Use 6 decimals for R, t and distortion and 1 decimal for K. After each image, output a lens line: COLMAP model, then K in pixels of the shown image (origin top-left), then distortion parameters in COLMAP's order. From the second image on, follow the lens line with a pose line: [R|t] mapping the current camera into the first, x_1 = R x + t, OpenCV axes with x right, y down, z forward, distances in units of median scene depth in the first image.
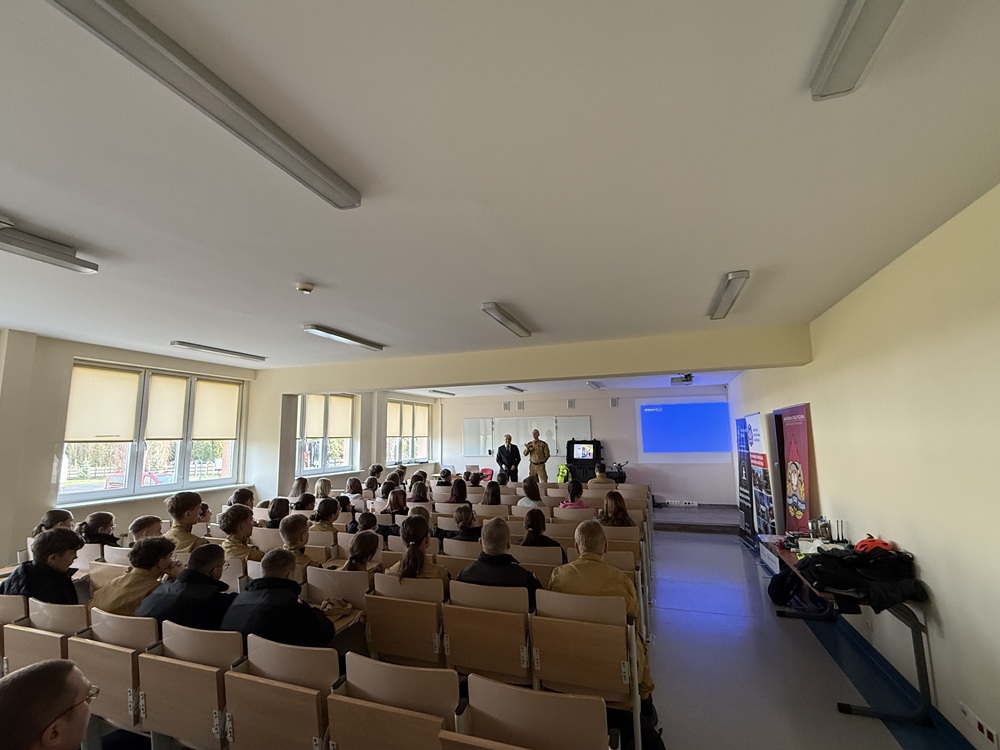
lens RADIAL K [[456.8, 0, 500.0], [0, 456.8, 375.0], [0, 0, 1]] dist [0.003497, 0.001108]
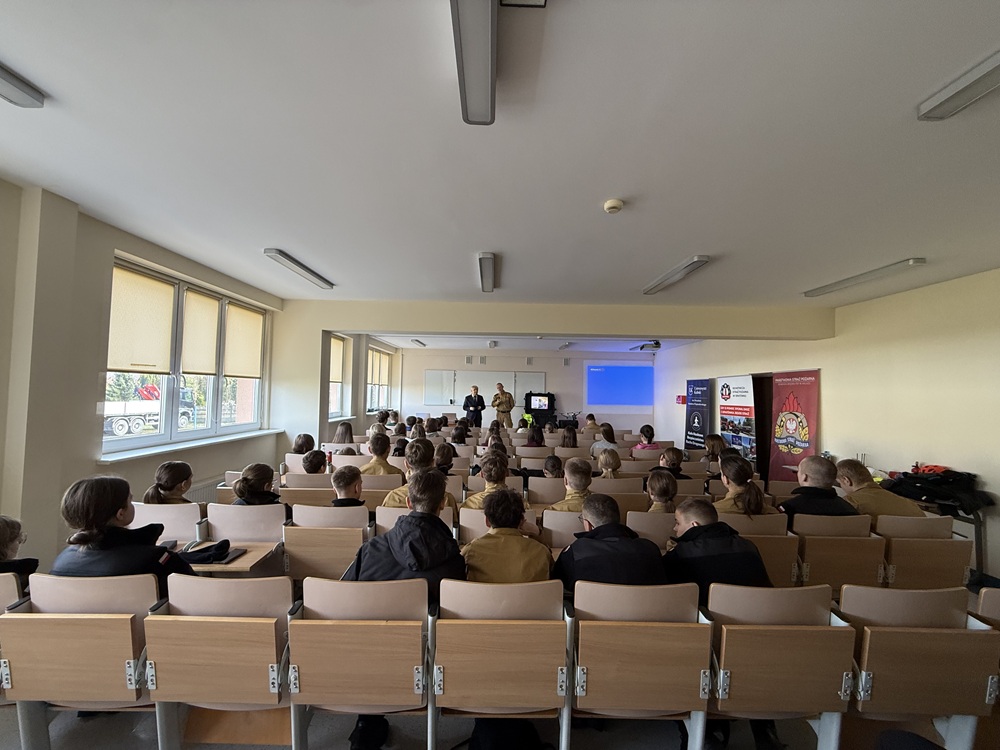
lens RADIAL K [[399.4, 0, 499.2], [0, 399.4, 388.9], [0, 0, 1]] dist [-0.012824, -0.000178]
pose [[0.941065, 0.034233, 0.336489, -0.307039], [-0.076881, 0.990473, 0.114250, 0.030705], [-0.329372, -0.133386, 0.934731, 0.115647]]
